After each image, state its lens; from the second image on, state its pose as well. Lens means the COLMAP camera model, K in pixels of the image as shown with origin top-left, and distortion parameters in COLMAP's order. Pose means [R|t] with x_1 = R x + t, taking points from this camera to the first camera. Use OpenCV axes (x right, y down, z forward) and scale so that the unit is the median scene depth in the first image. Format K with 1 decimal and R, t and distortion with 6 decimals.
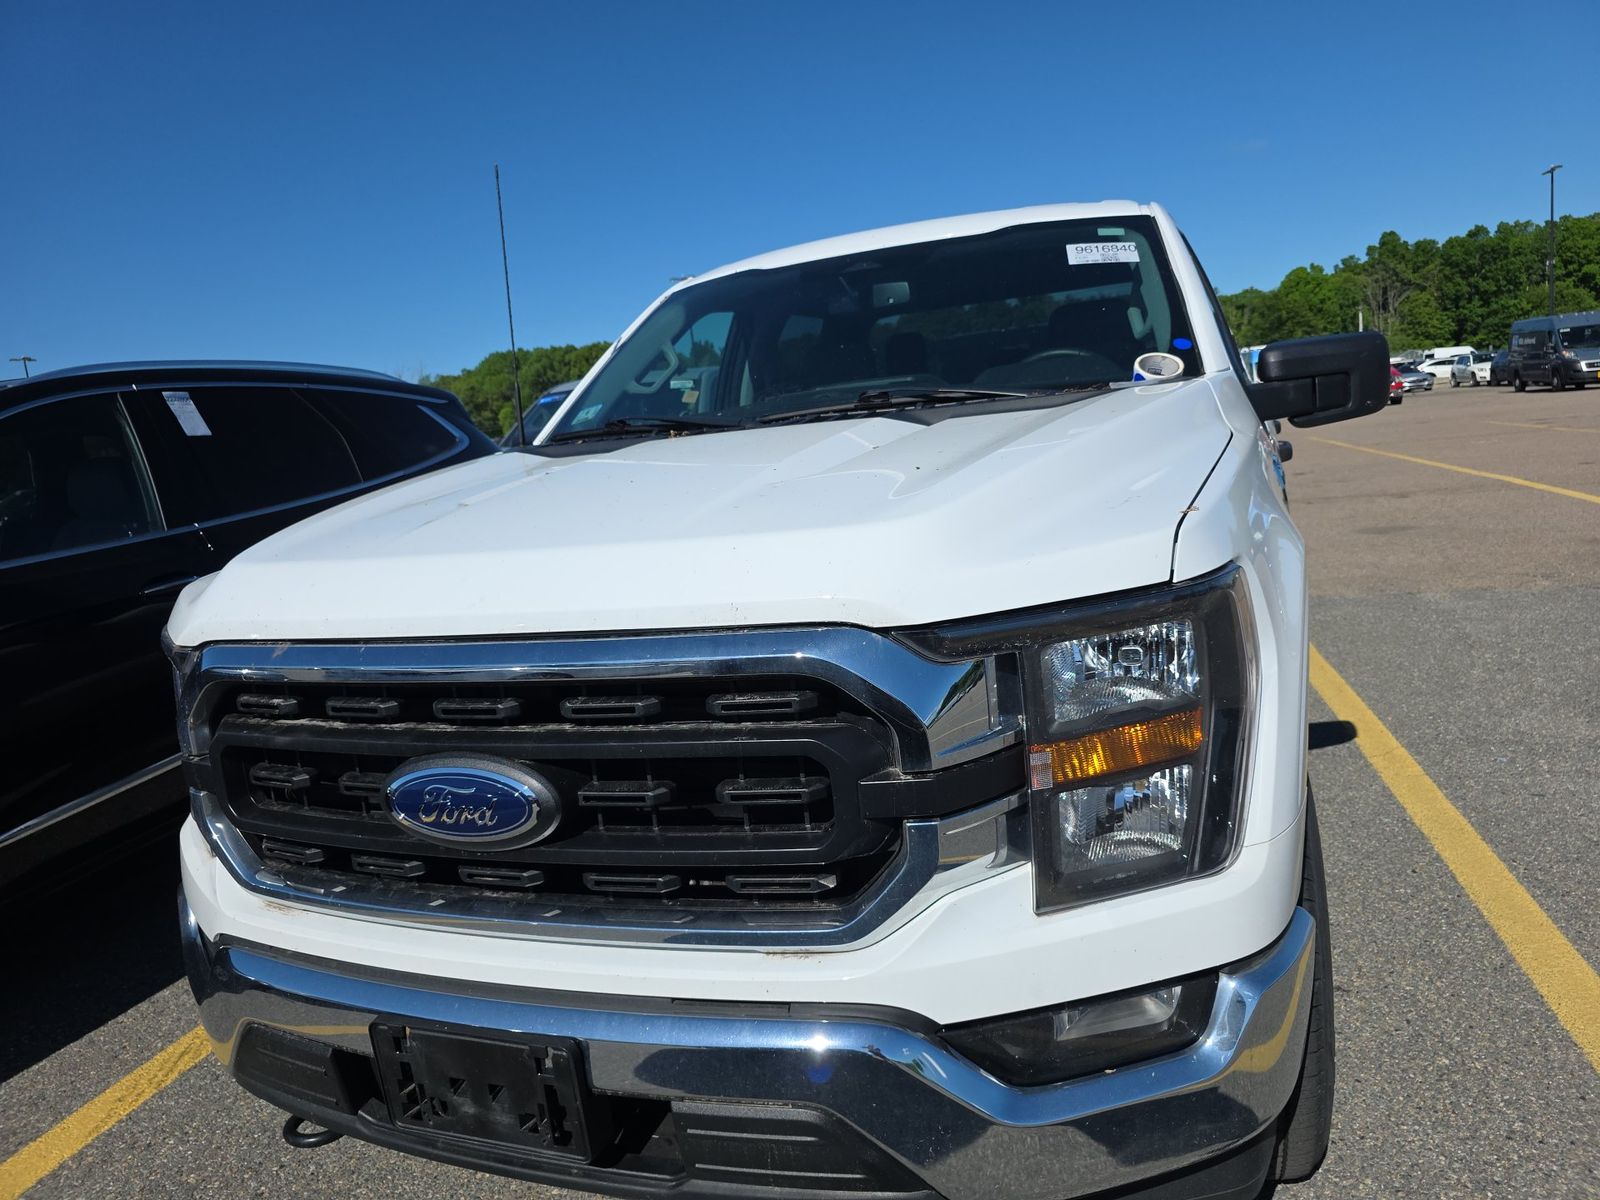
lens RADIAL K [[1096.0, 0, 800.0], [0, 1096.0, 600.0], [0, 0, 1]] dist [0.033421, -0.024960]
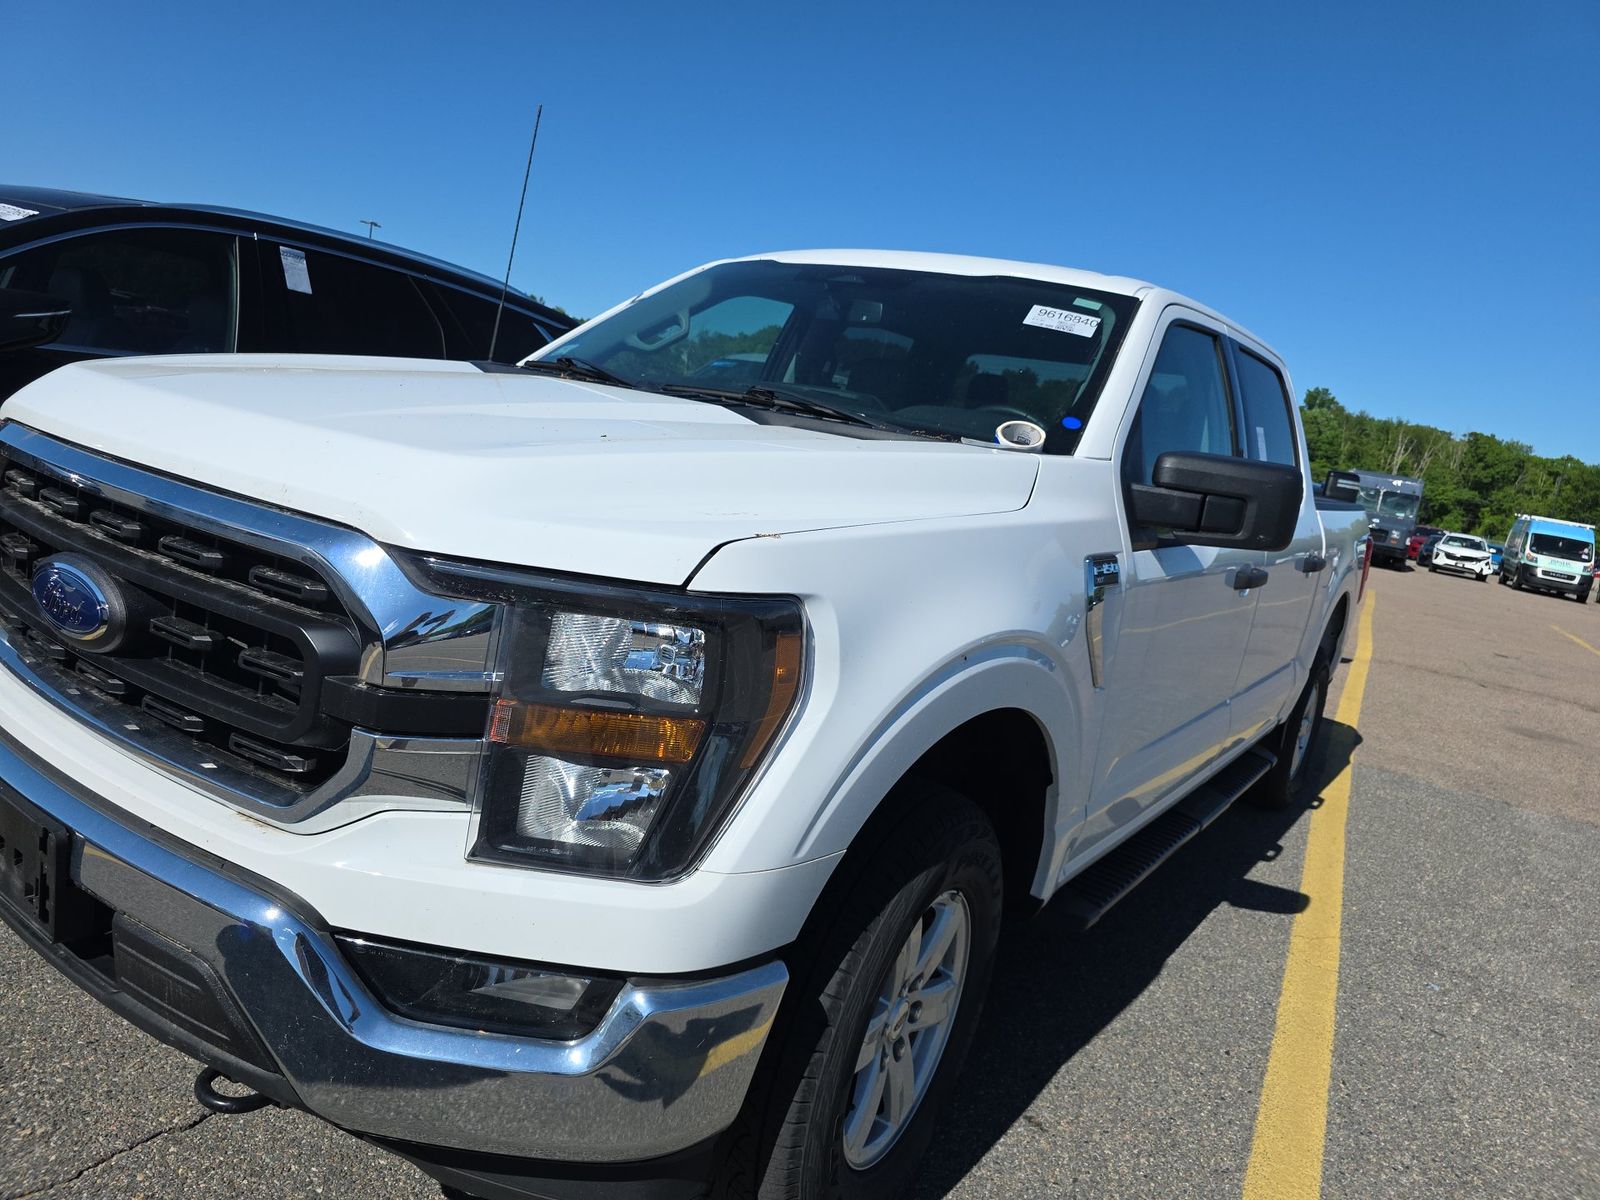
lens RADIAL K [[1082.7, 0, 803.3], [0, 1082.7, 573.8], [0, 0, 1]] dist [0.083028, -0.088737]
pose [[0.938546, 0.288223, -0.189891, 0.327399], [-0.294356, 0.955686, -0.004302, -0.029746], [0.180236, 0.059933, 0.981796, 0.020680]]
